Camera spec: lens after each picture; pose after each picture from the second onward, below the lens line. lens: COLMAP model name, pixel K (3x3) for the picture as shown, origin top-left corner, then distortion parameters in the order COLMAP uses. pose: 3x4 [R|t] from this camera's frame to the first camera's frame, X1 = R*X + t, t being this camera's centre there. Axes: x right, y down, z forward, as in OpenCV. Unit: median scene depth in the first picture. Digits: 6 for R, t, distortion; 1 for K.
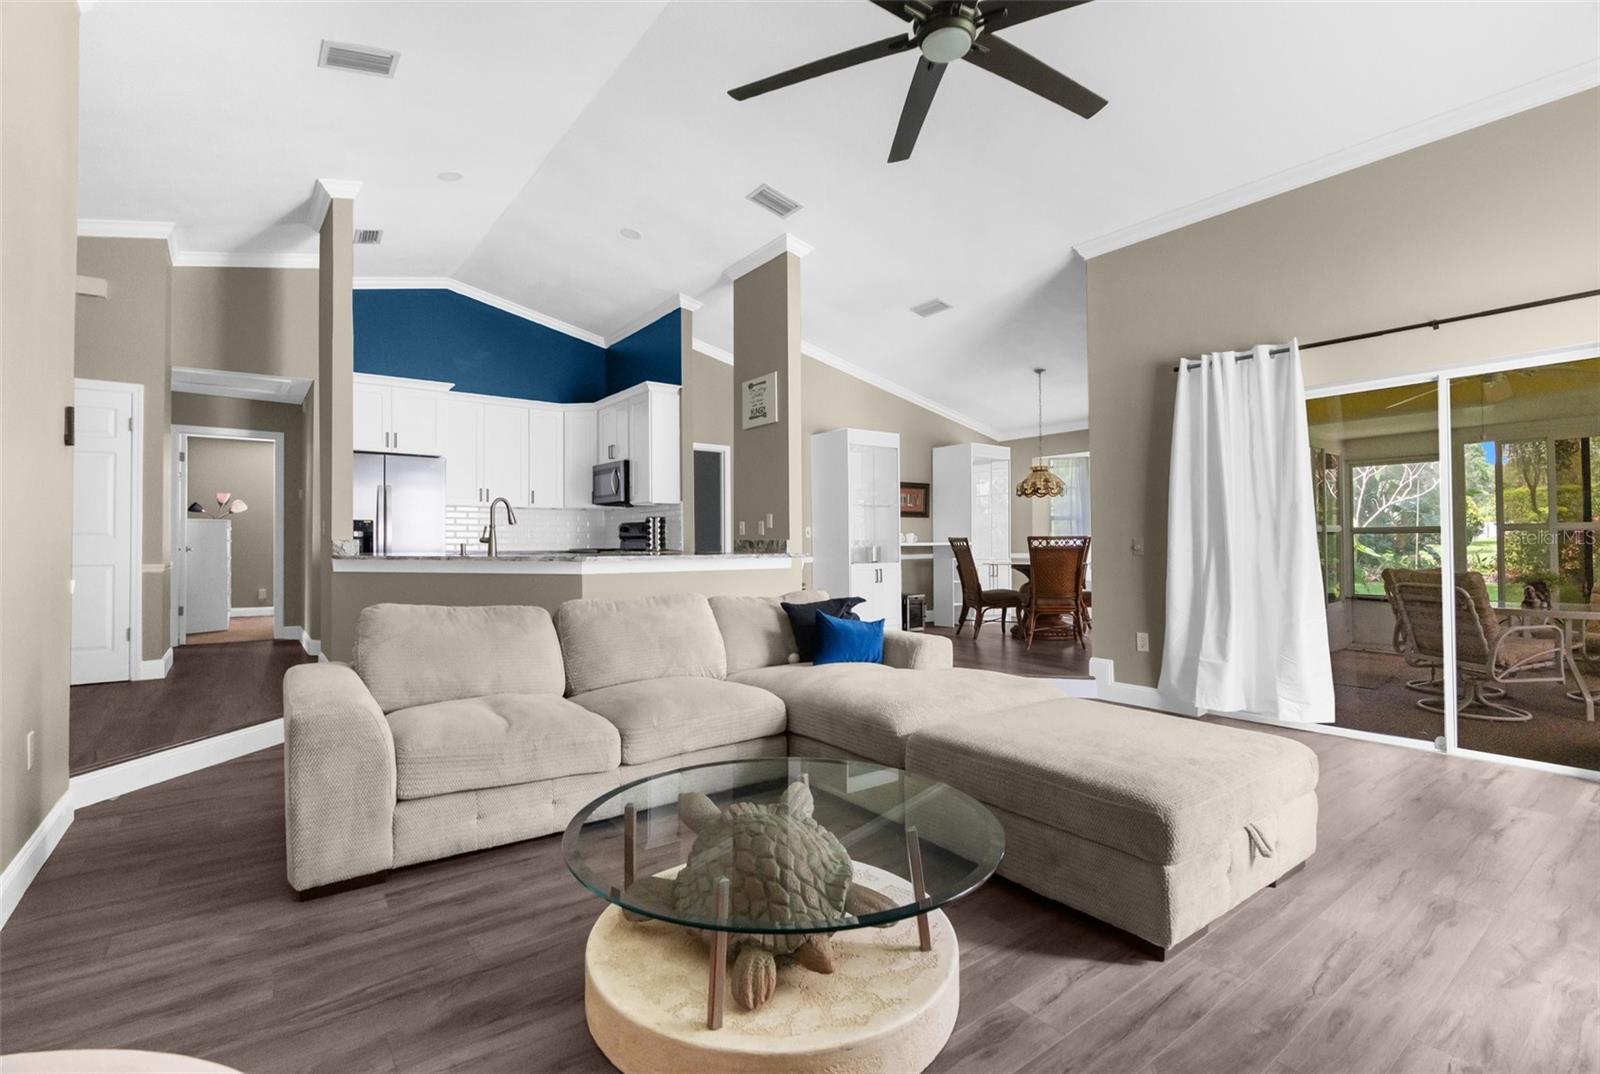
lens RADIAL K [[733.0, 0, 800.0], [0, 733.0, 537.0], [0, 0, 1]] dist [-0.000793, 0.000083]
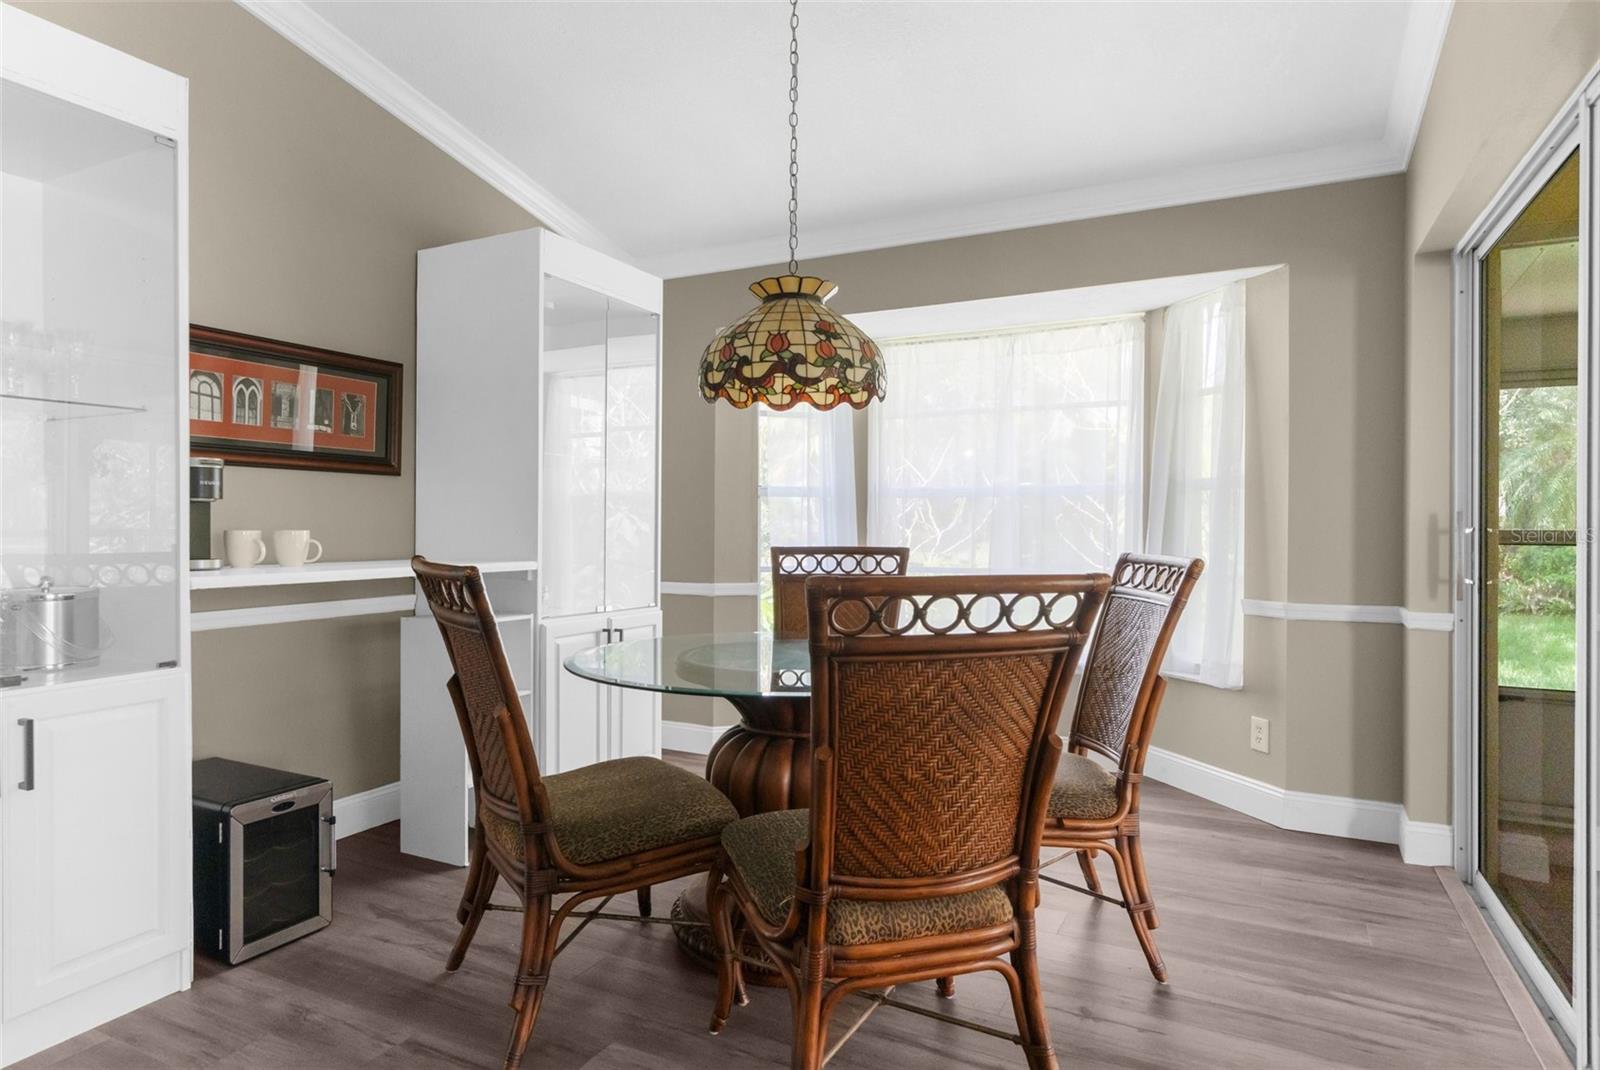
lens RADIAL K [[903.5, 0, 800.0], [0, 903.5, 535.0], [0, 0, 1]] dist [-0.008635, 0.000014]
pose [[0.894379, 0.008213, 0.447235, 0.189201], [-0.016089, 0.999775, 0.013815, -0.012016], [-0.447021, -0.019551, 0.894310, 0.714002]]
